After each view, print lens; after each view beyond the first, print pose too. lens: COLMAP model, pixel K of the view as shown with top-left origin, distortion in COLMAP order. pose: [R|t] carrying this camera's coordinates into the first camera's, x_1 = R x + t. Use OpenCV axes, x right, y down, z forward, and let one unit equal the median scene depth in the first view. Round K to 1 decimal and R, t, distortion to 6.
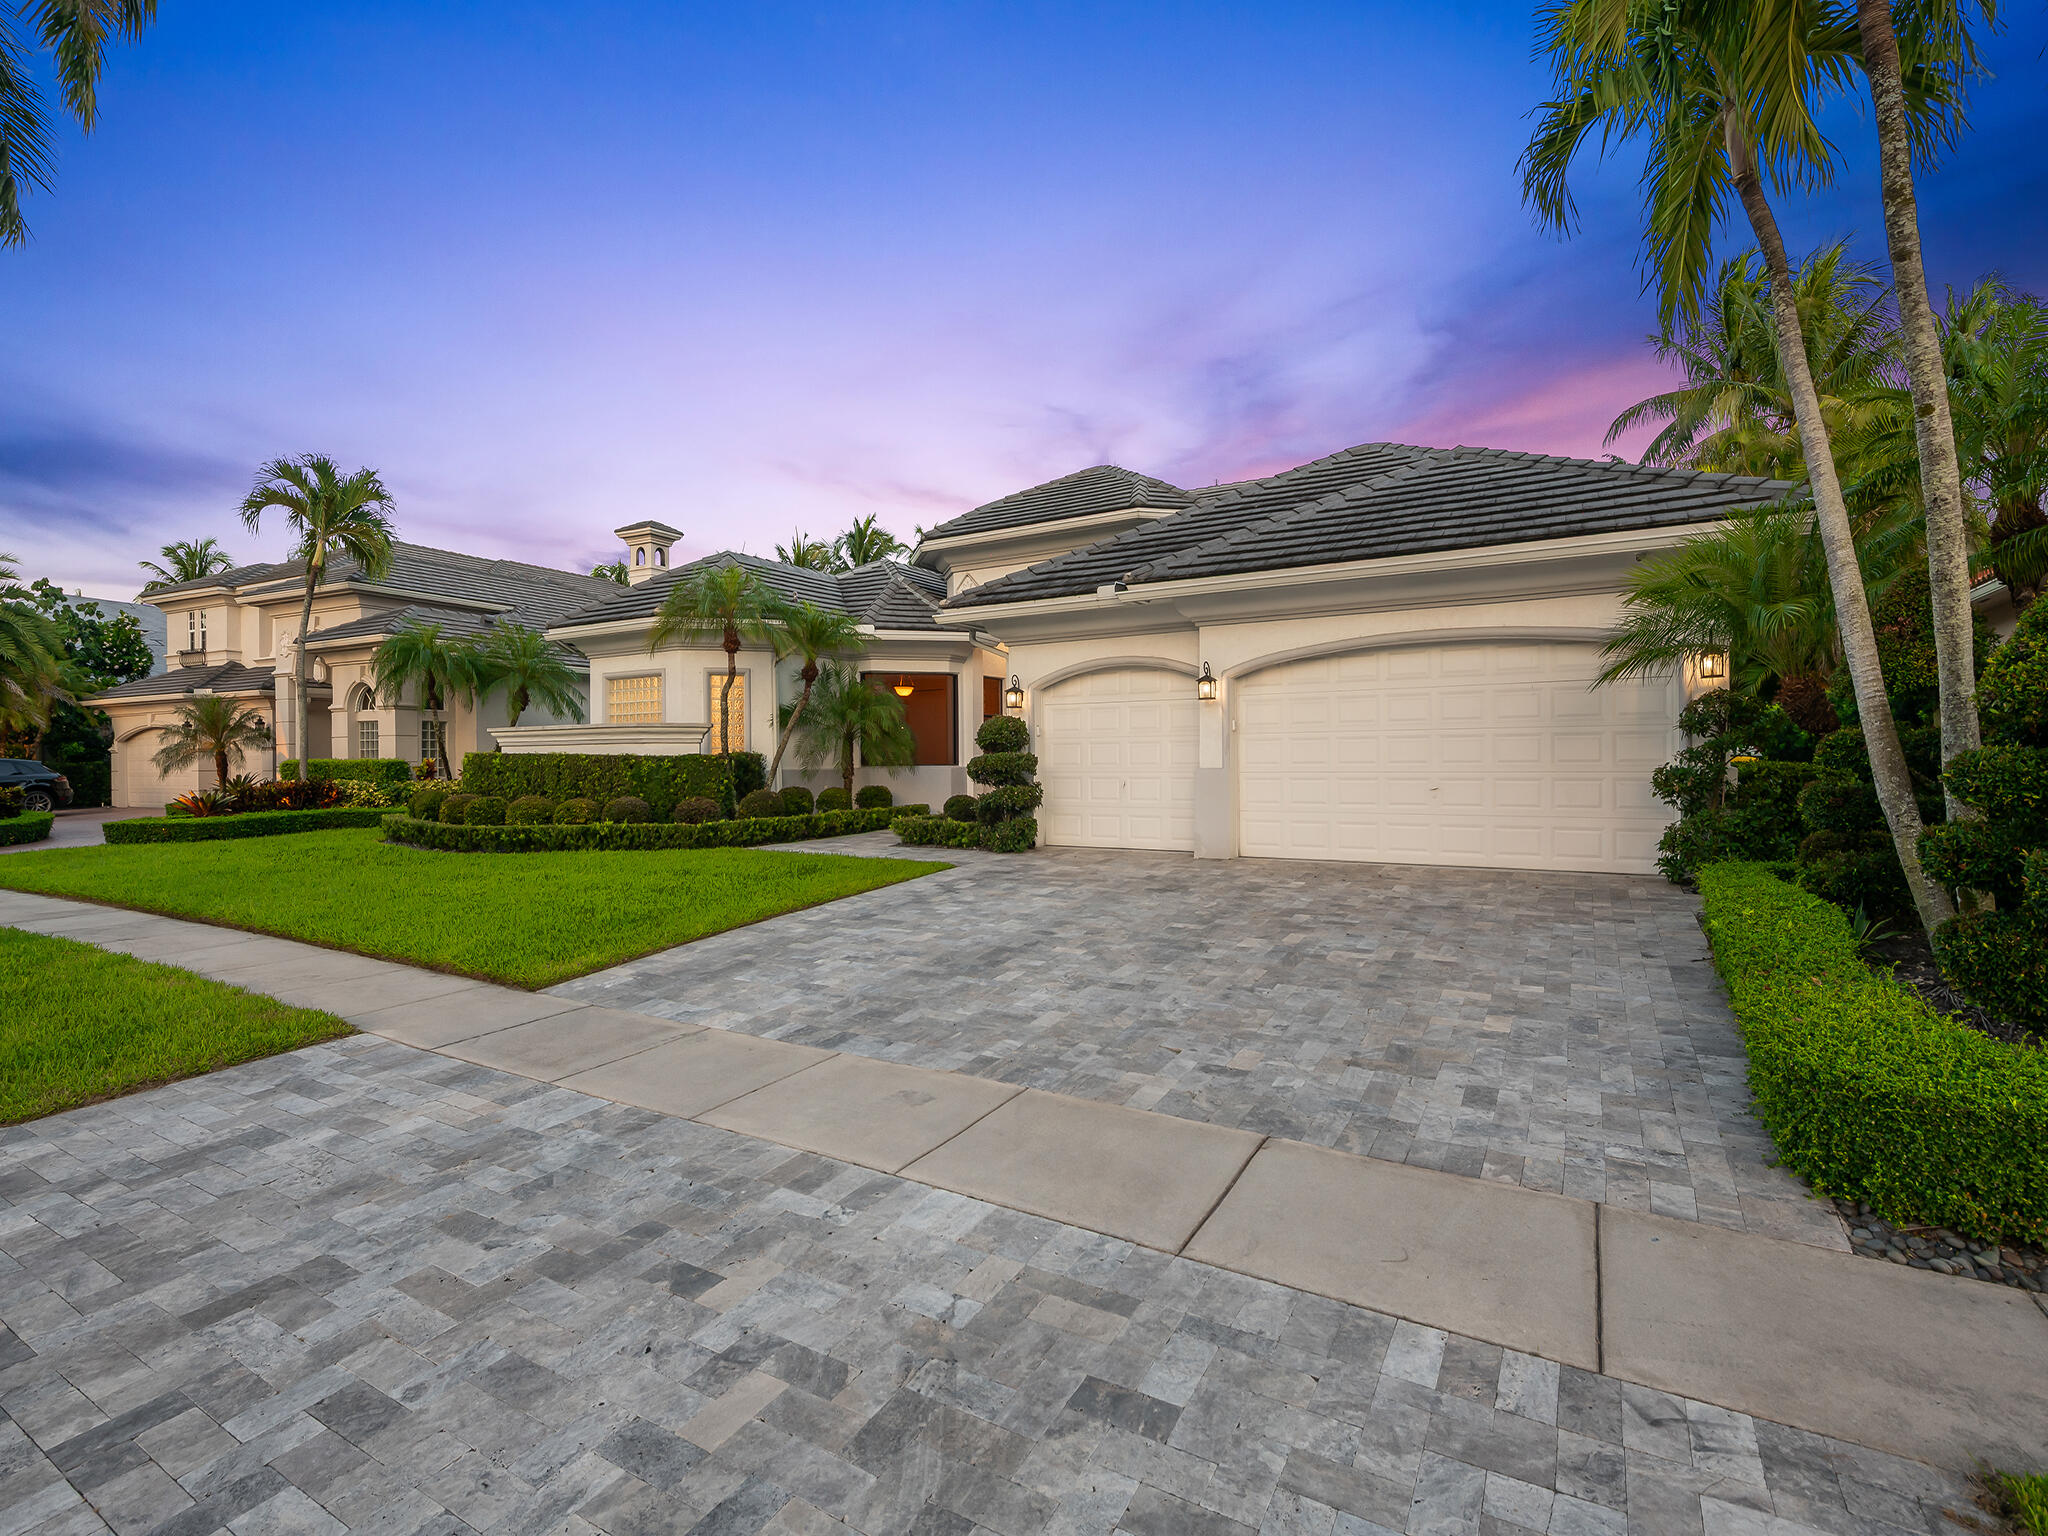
lens RADIAL K [[934.1, 0, 1024.0], [0, 934.1, 768.0], [0, 0, 1]] dist [0.000254, 0.000025]
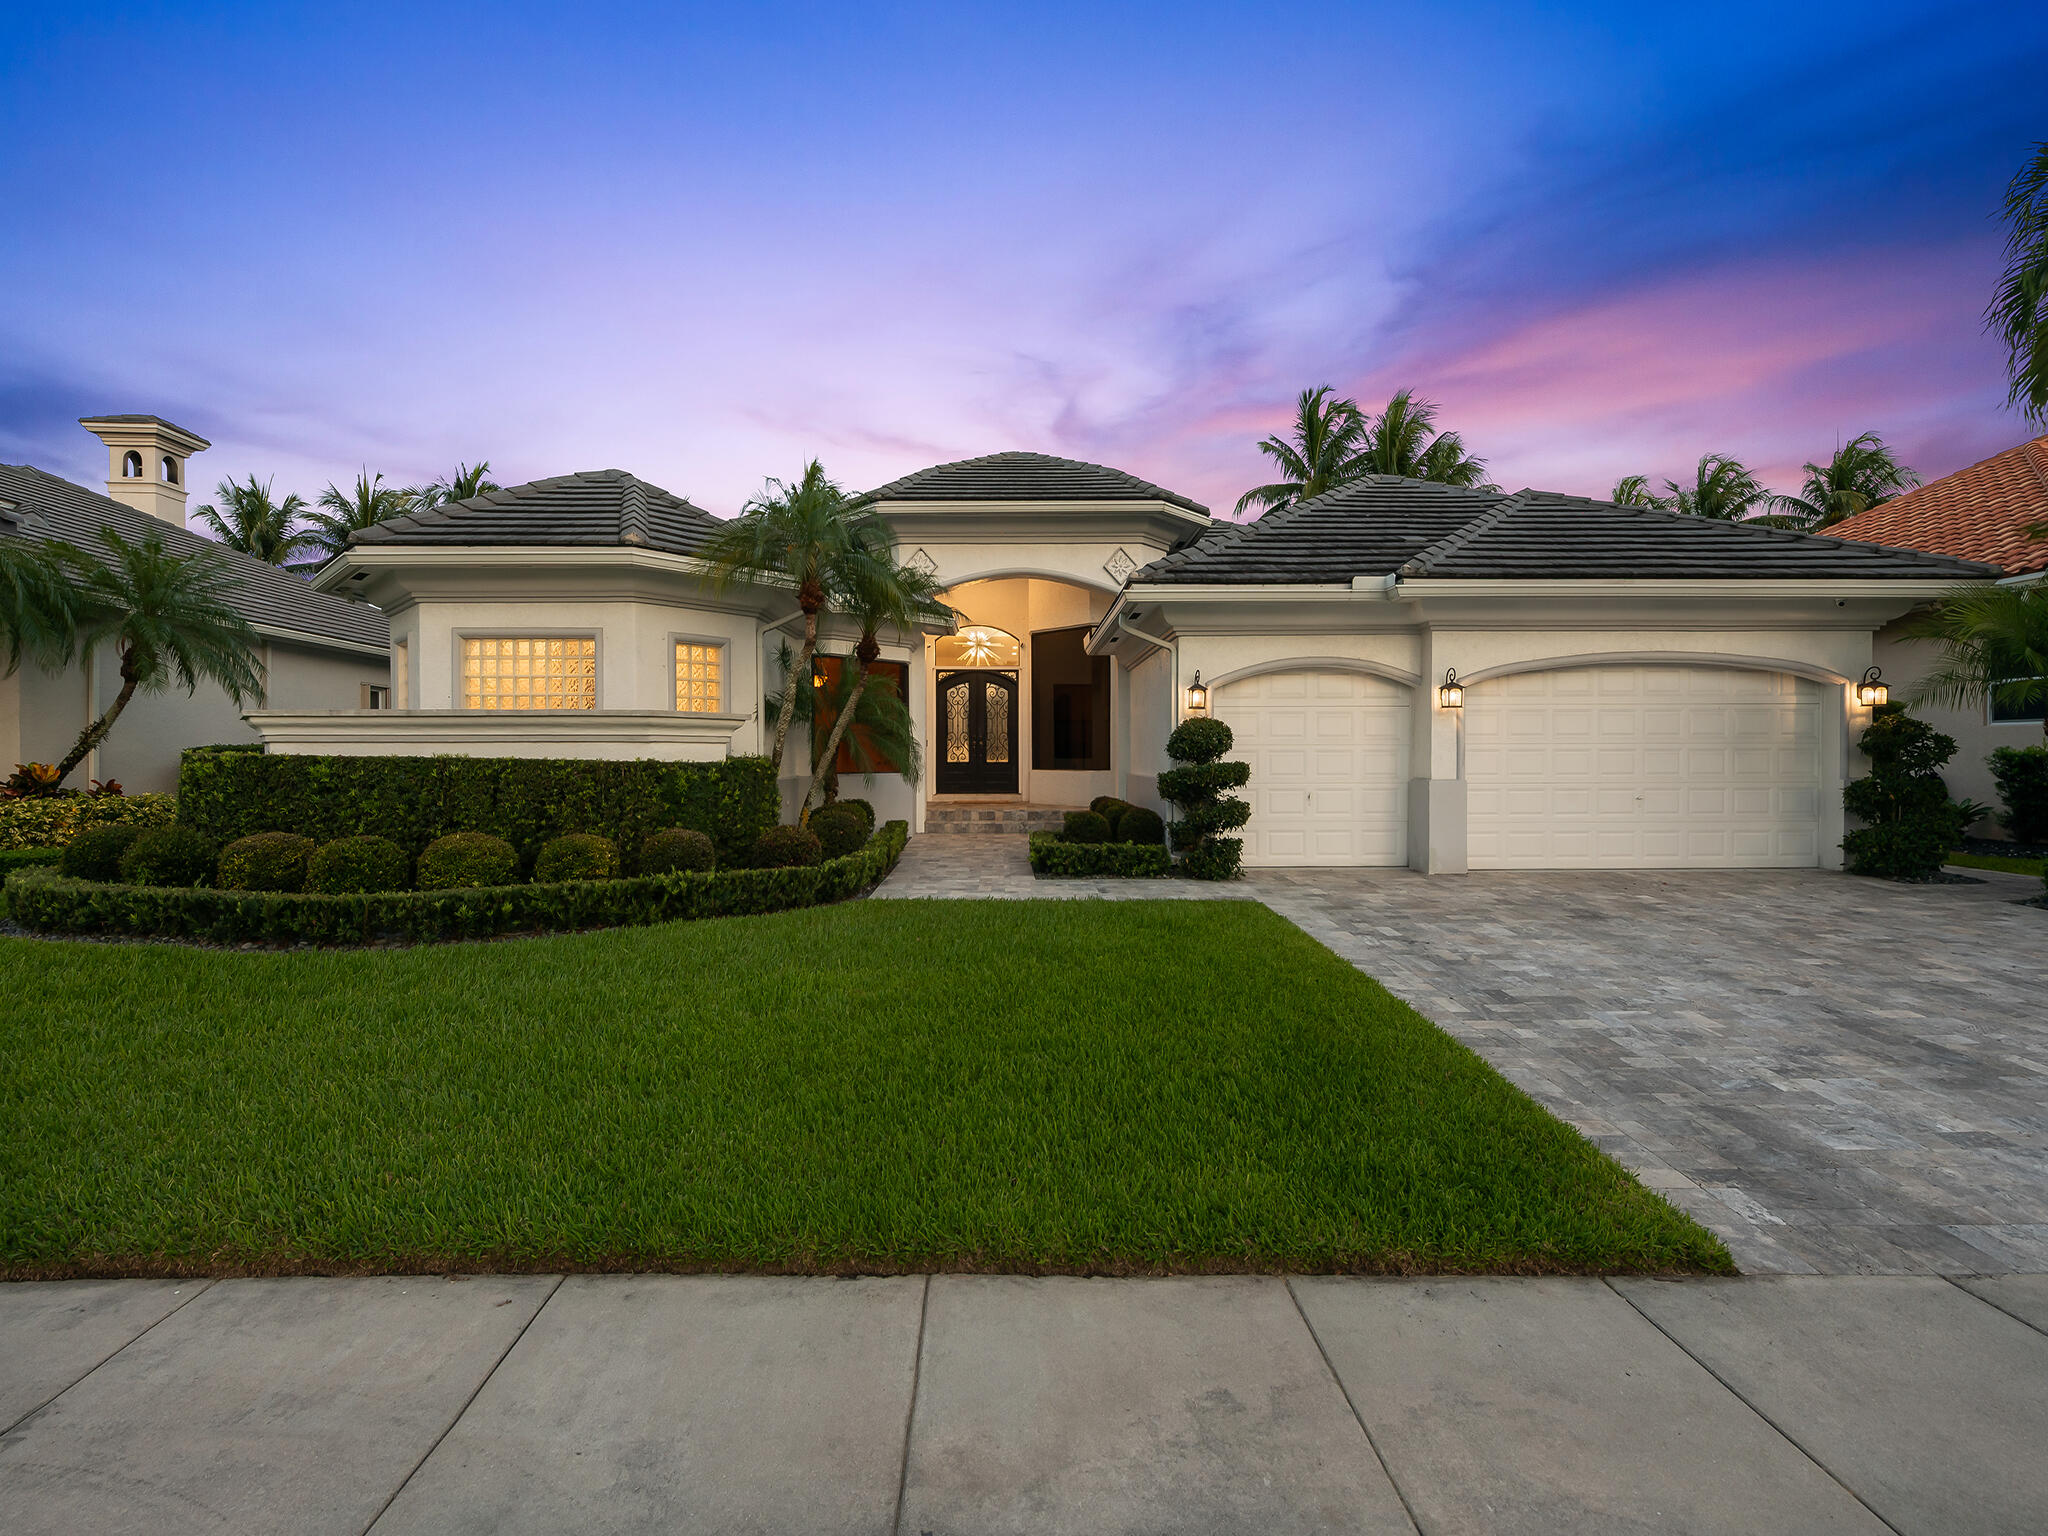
lens RADIAL K [[872.2, 0, 1024.0], [0, 872.2, 768.0], [0, 0, 1]] dist [-0.010388, -0.000201]
pose [[0.850638, 0.003762, 0.525738, -0.534827], [0.002274, 0.999939, -0.010834, -0.002265], [-0.525747, 0.010411, 0.850577, 0.395568]]
